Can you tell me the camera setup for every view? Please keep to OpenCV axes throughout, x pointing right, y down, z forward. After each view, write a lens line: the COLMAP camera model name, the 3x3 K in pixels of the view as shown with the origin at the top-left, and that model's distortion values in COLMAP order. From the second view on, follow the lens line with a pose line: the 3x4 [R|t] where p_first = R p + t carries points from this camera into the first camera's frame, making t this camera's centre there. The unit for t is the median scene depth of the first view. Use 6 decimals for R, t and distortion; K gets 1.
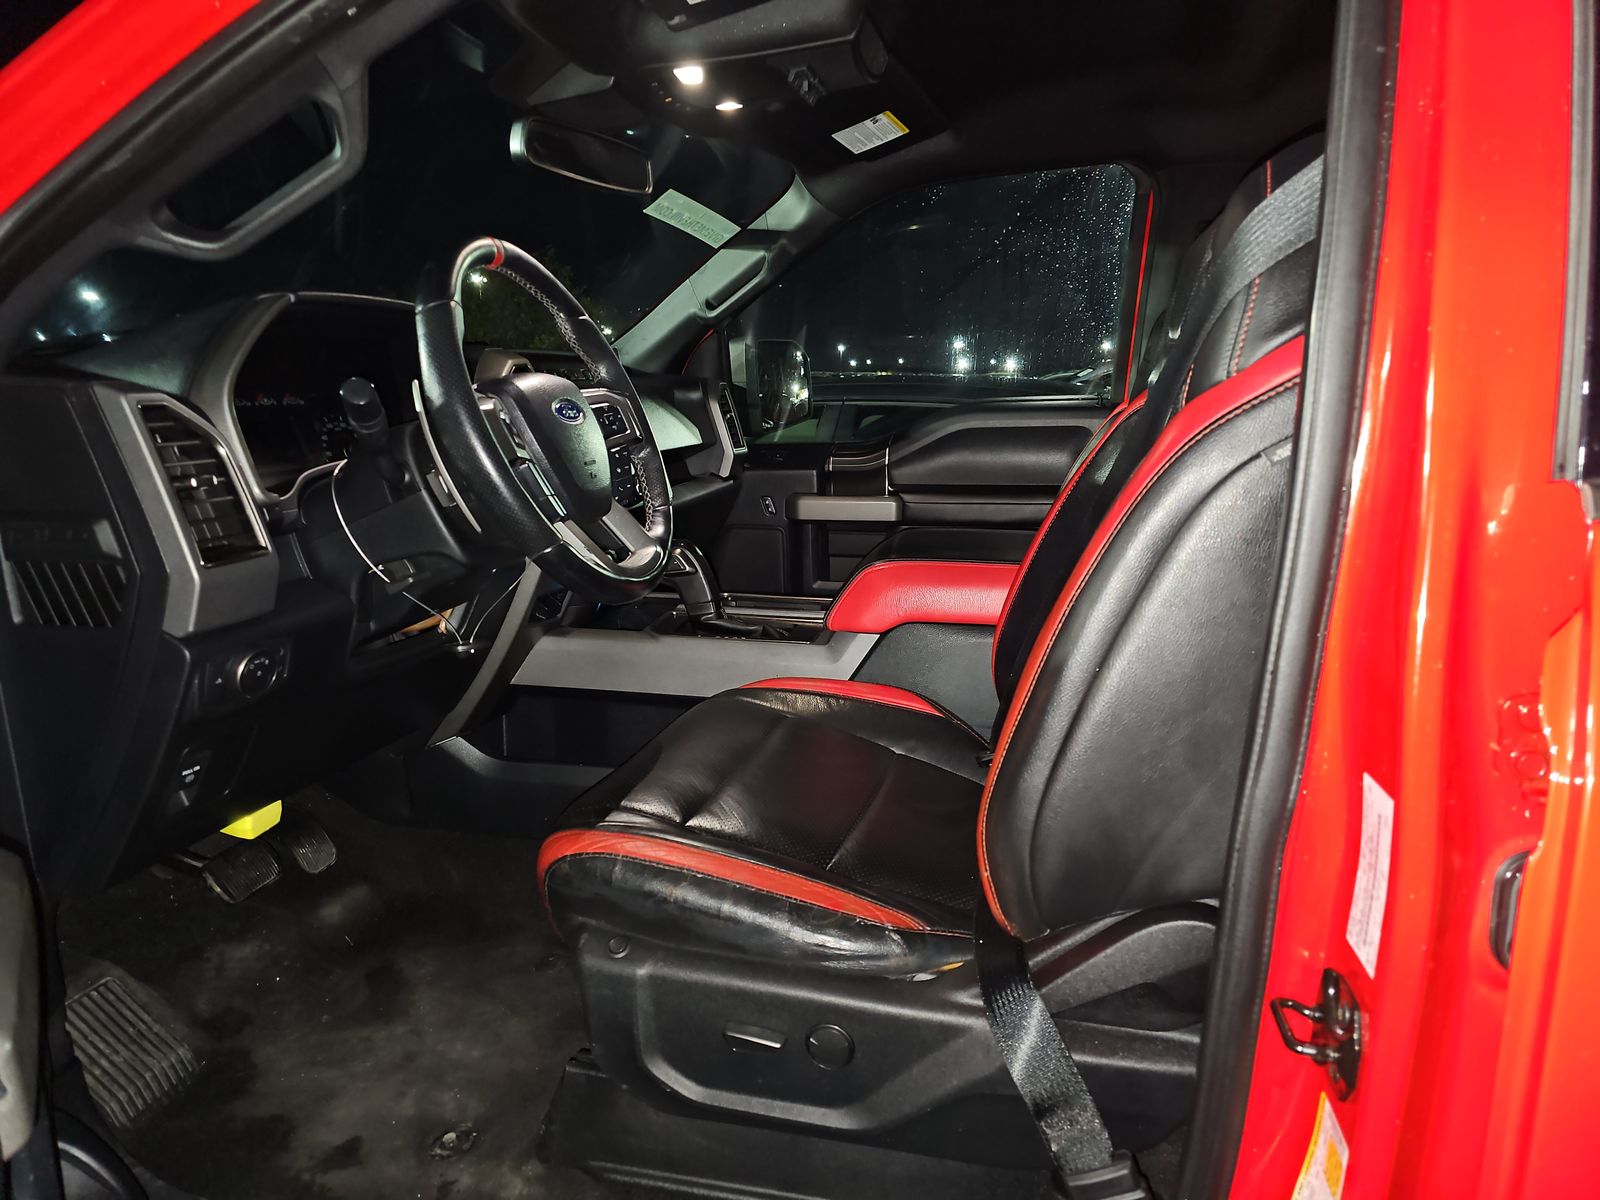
lens RADIAL K [[1073.5, 0, 803.8], [0, 1073.5, 626.0], [0, 0, 1]] dist [0.051580, -0.050965]
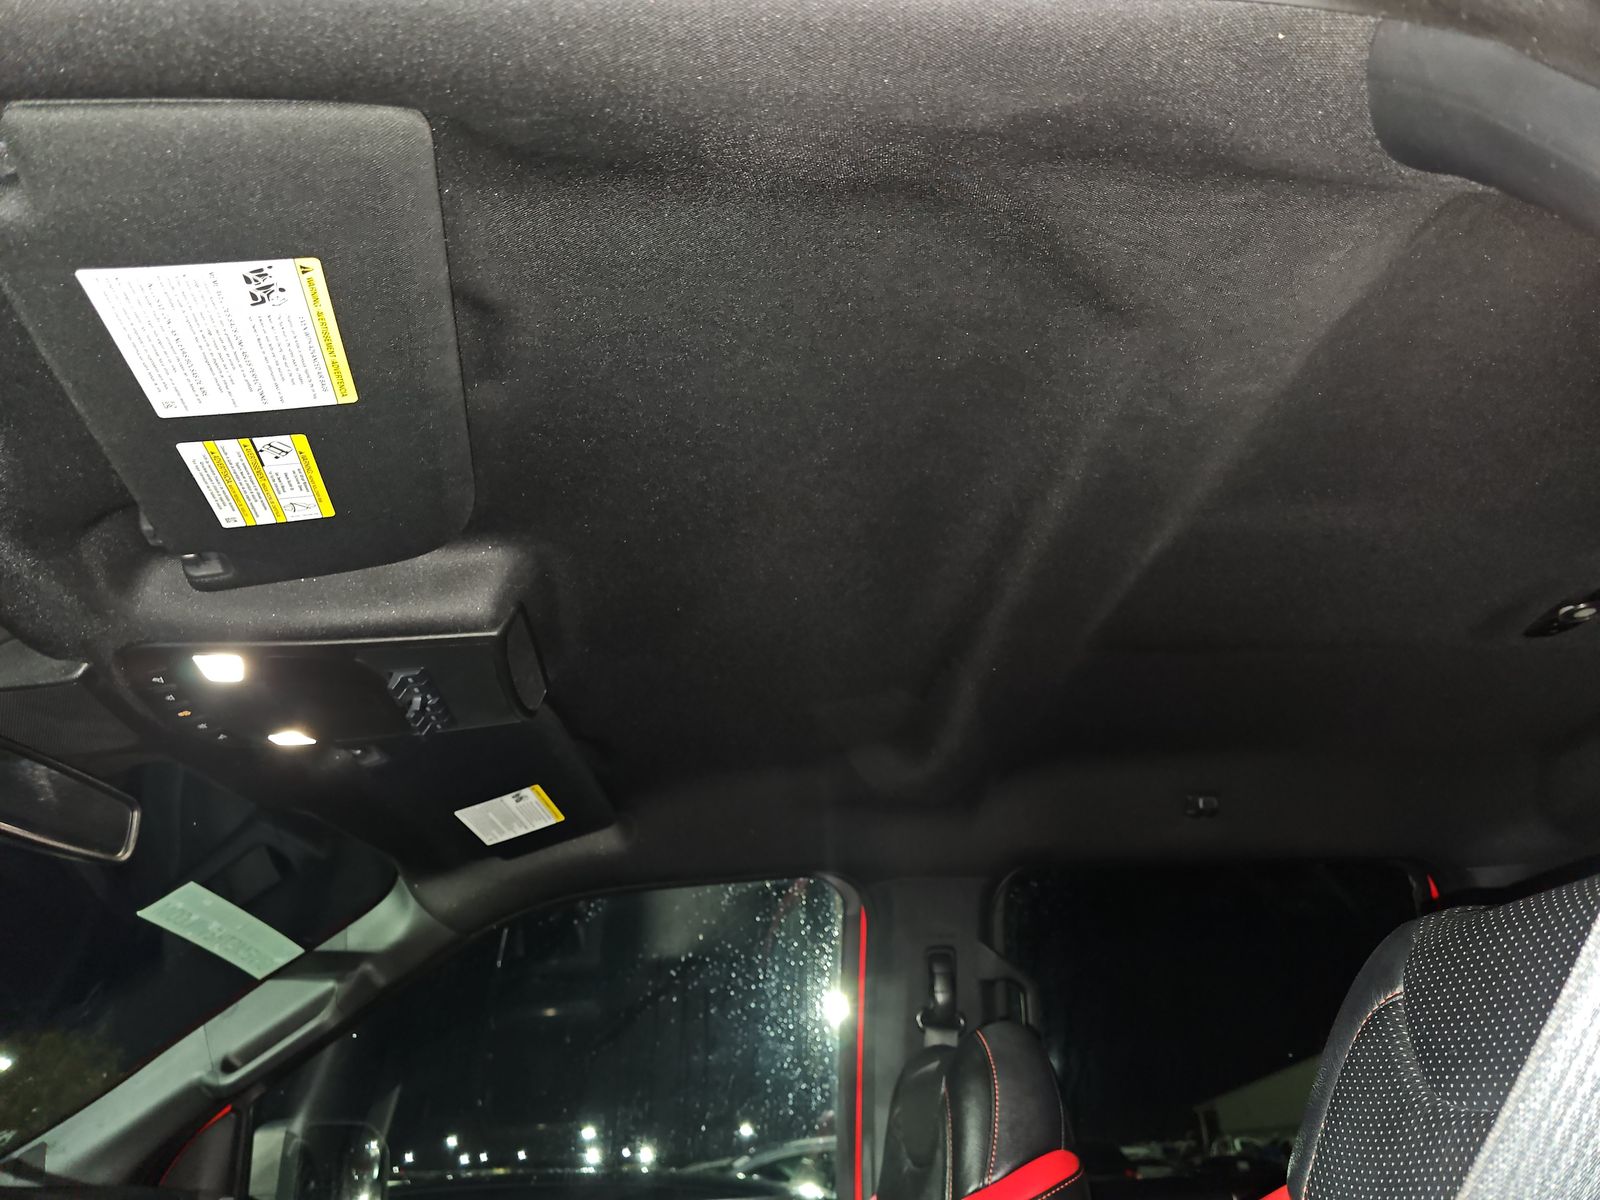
lens RADIAL K [[1073.5, 0, 803.8], [0, 1073.5, 626.0], [0, 0, 1]] dist [0.051580, -0.050965]
pose [[0.949702, 0.108162, 0.293883, 0.018221], [0.104513, 0.775177, -0.623039, -0.065850], [-0.295200, 0.622416, 0.724883, 0.281877]]
